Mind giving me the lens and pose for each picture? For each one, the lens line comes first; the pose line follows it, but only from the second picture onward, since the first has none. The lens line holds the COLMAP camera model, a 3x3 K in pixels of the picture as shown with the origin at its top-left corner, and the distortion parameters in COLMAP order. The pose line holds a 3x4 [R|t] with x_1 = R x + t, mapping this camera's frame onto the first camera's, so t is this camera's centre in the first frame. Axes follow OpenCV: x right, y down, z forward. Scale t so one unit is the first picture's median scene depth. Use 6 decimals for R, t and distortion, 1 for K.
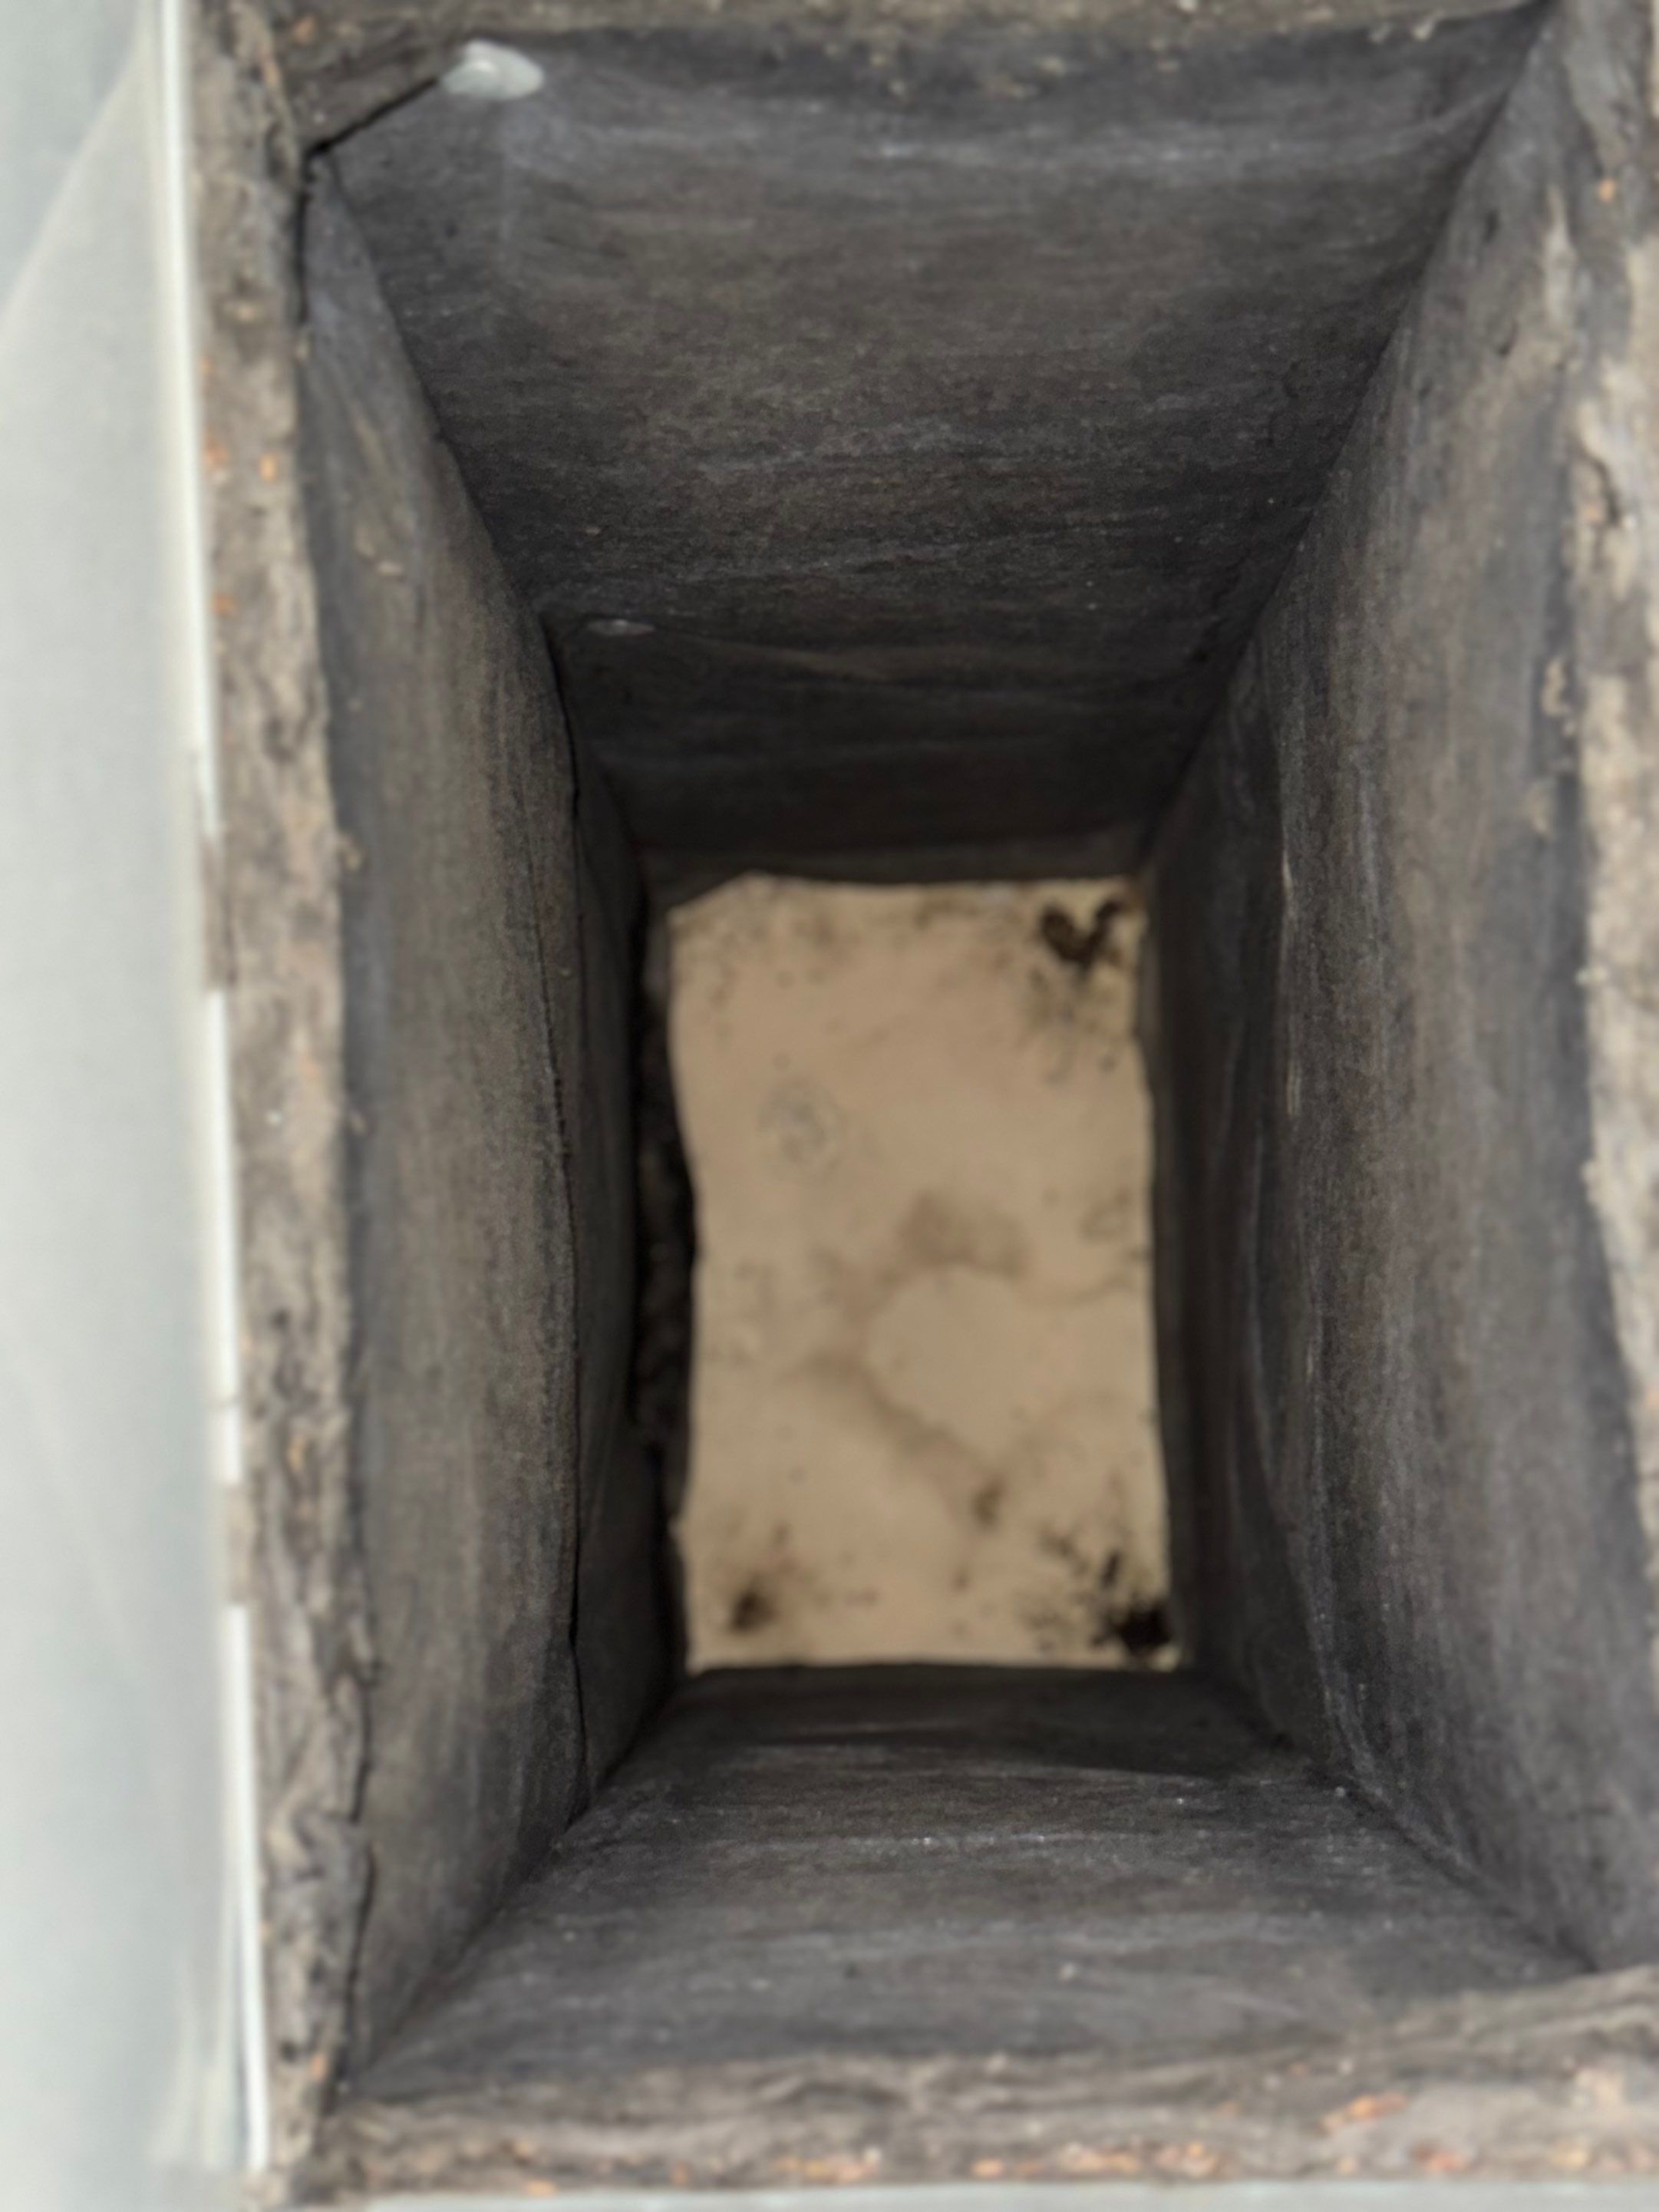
lens RADIAL K [[3505.3, 0, 829.5], [0, 3505.3, 1106.0], [0, 0, 1]] dist [-0.035115, 0.526368]
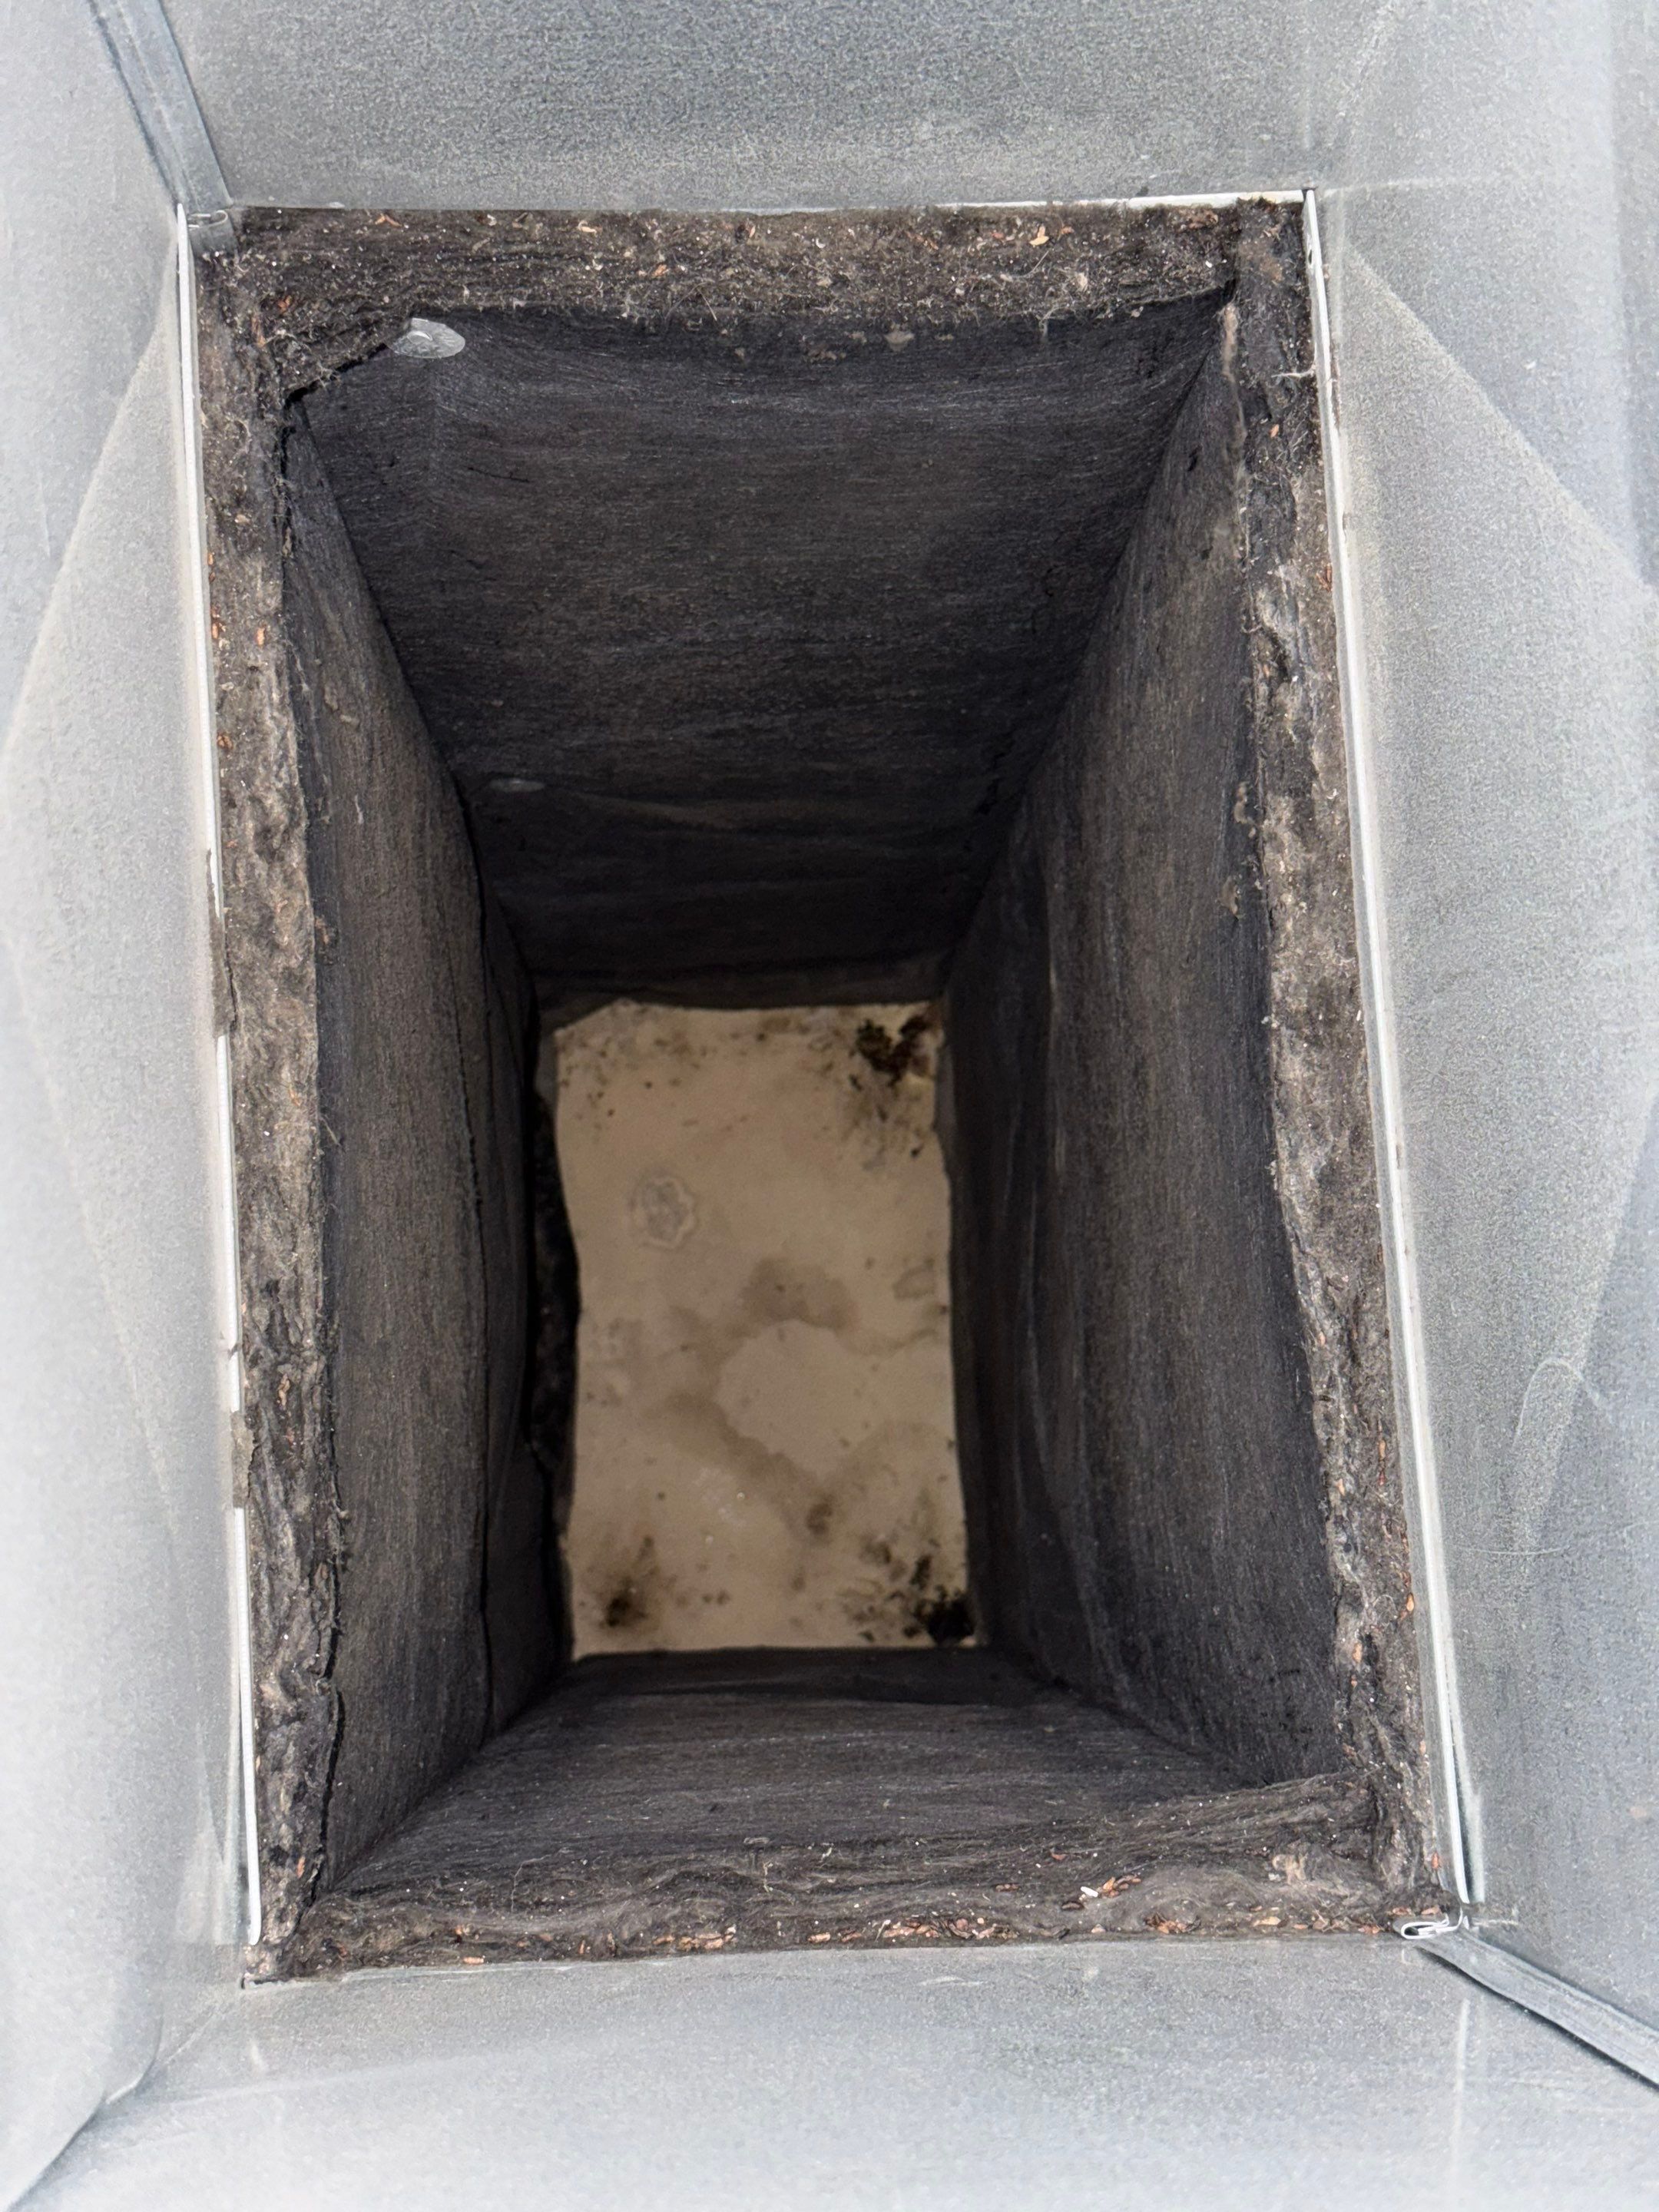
lens RADIAL K [[3043.3, 0, 829.5], [0, 3043.3, 1106.0], [0, 0, 1]] dist [0.059919, 0.002344]
pose [[0.998772, -0.005699, 0.049206, -0.004315], [0.007835, 0.999030, -0.043340, 0.033769], [-0.048911, 0.043673, 0.997848, -0.106236]]
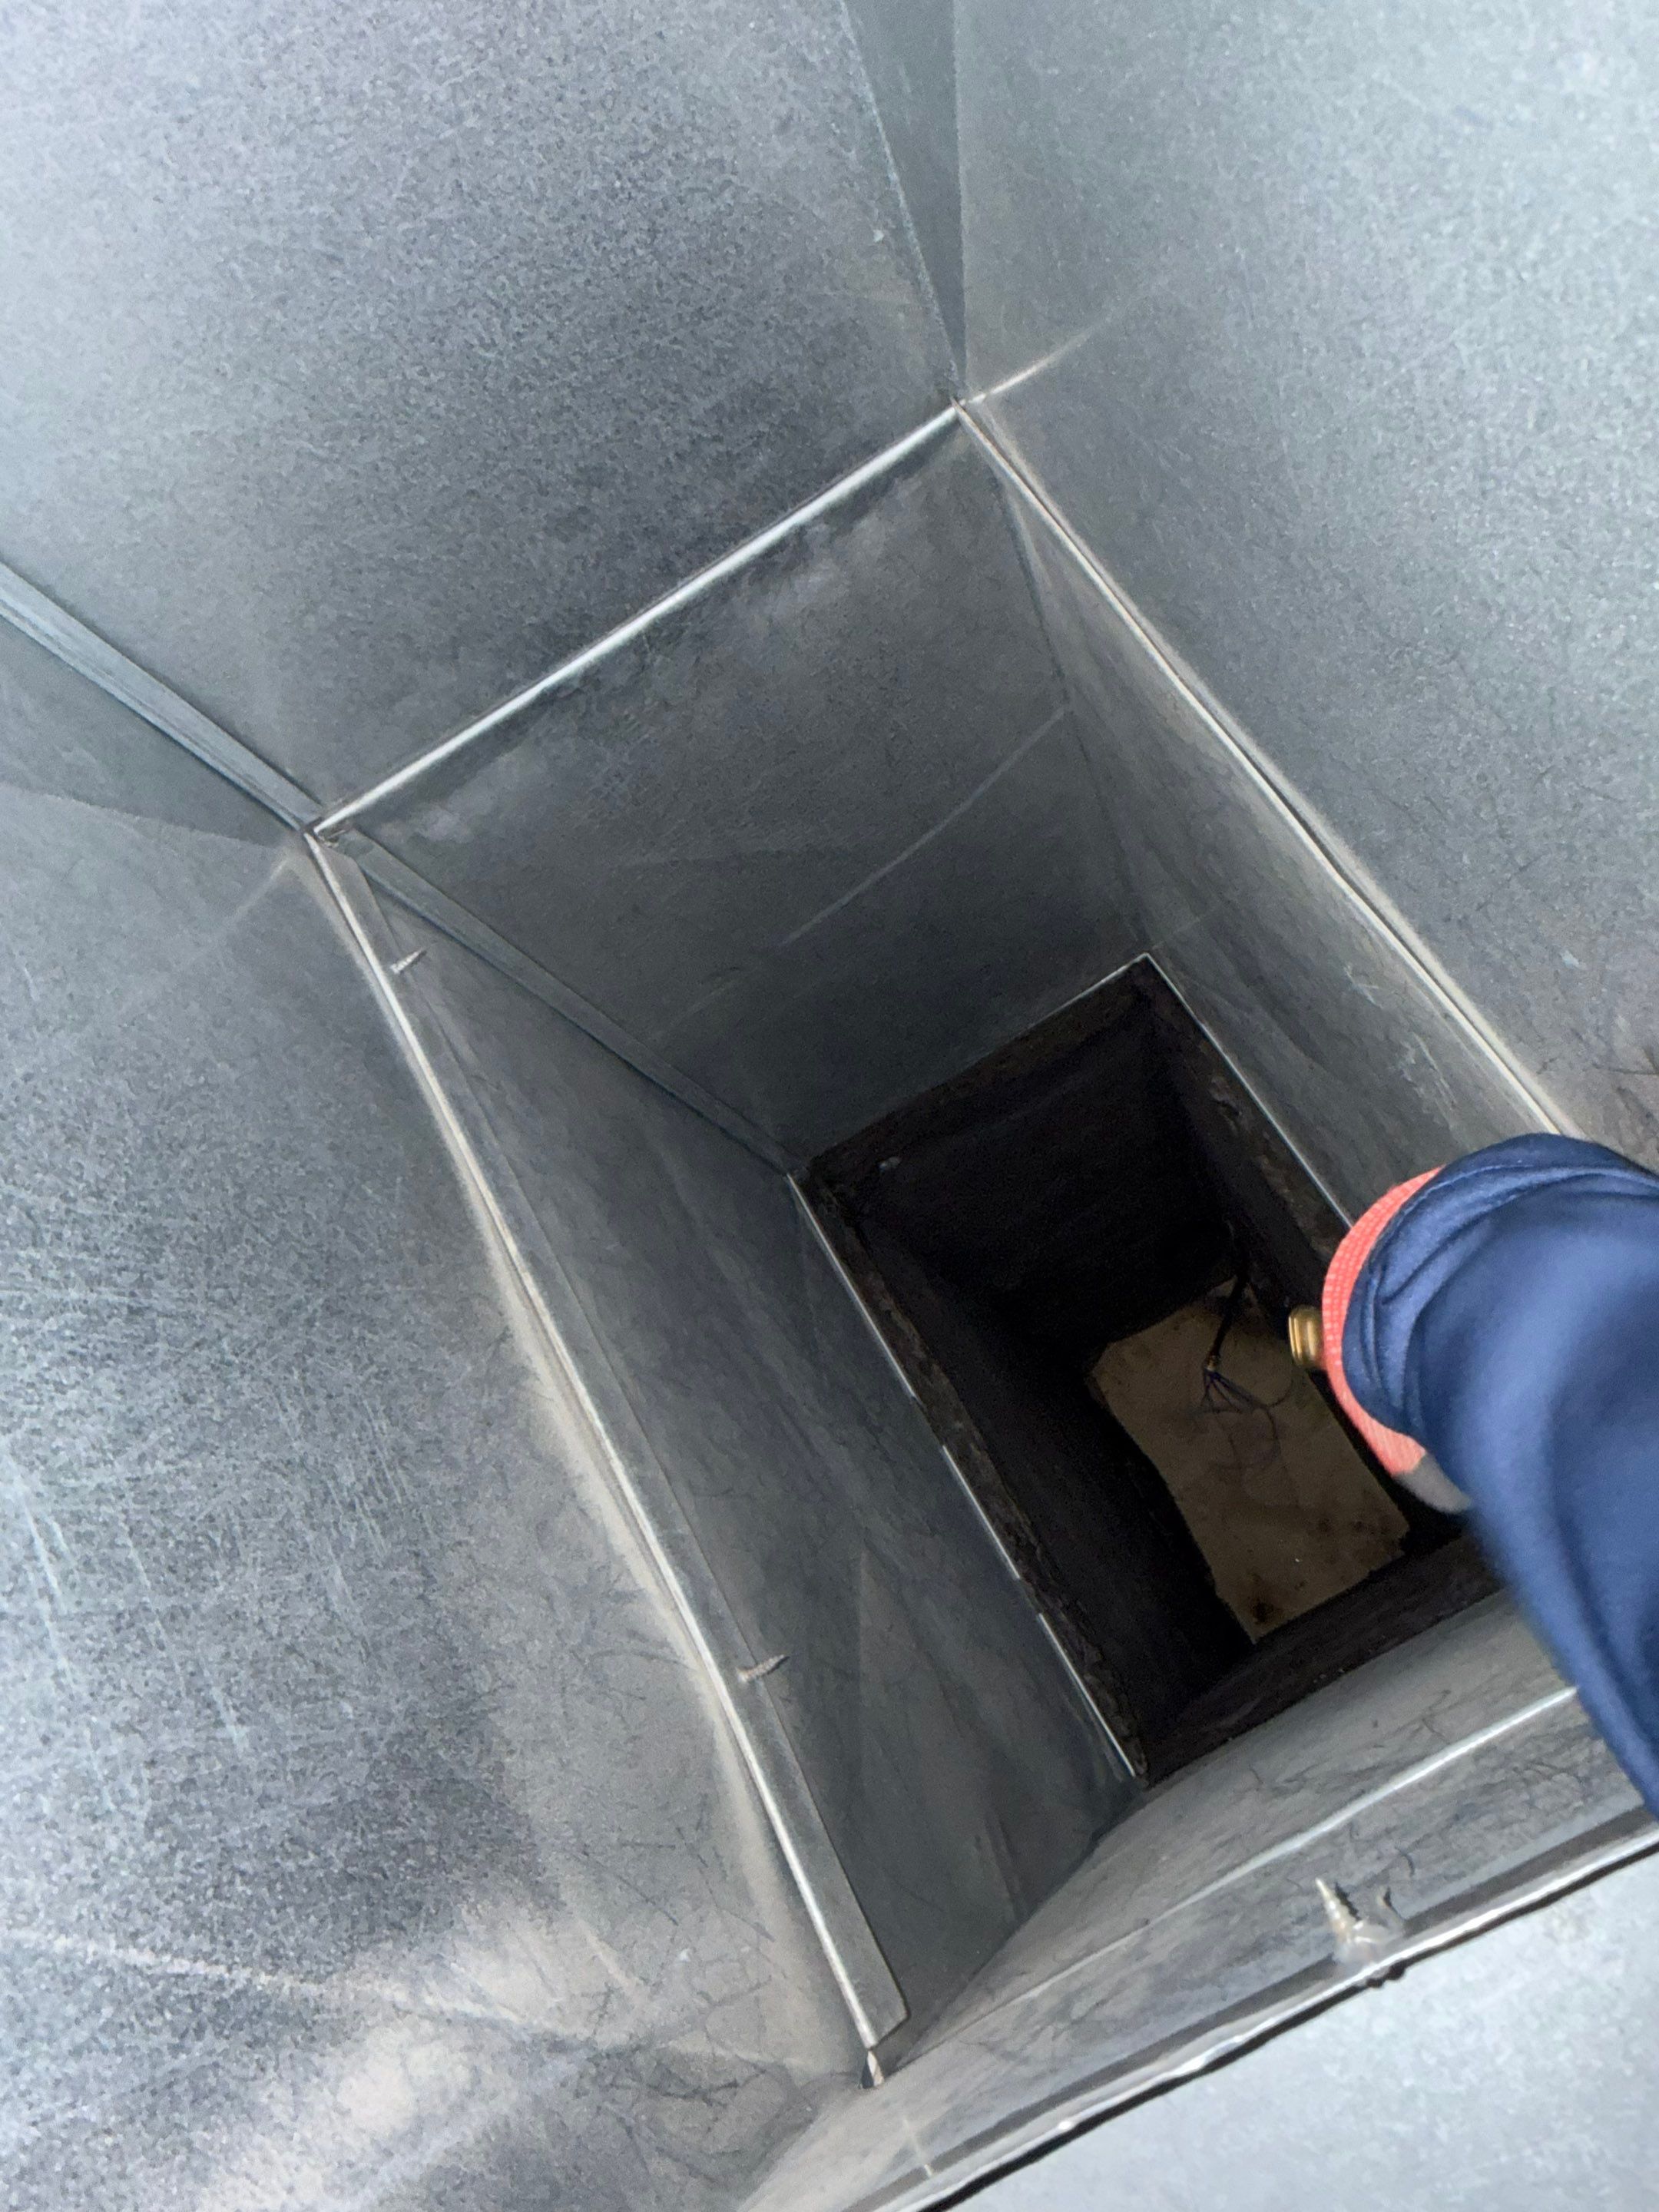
lens RADIAL K [[1586.5, 0, 842.2], [0, 1586.5, 1035.8], [0, 0, 1]] dist [-0.003335, -0.000677]
pose [[0.857473, -0.506588, -0.090044, 0.057526], [0.455769, 0.829042, -0.323983, 0.068203], [0.238776, 0.236767, 0.941768, -0.413417]]
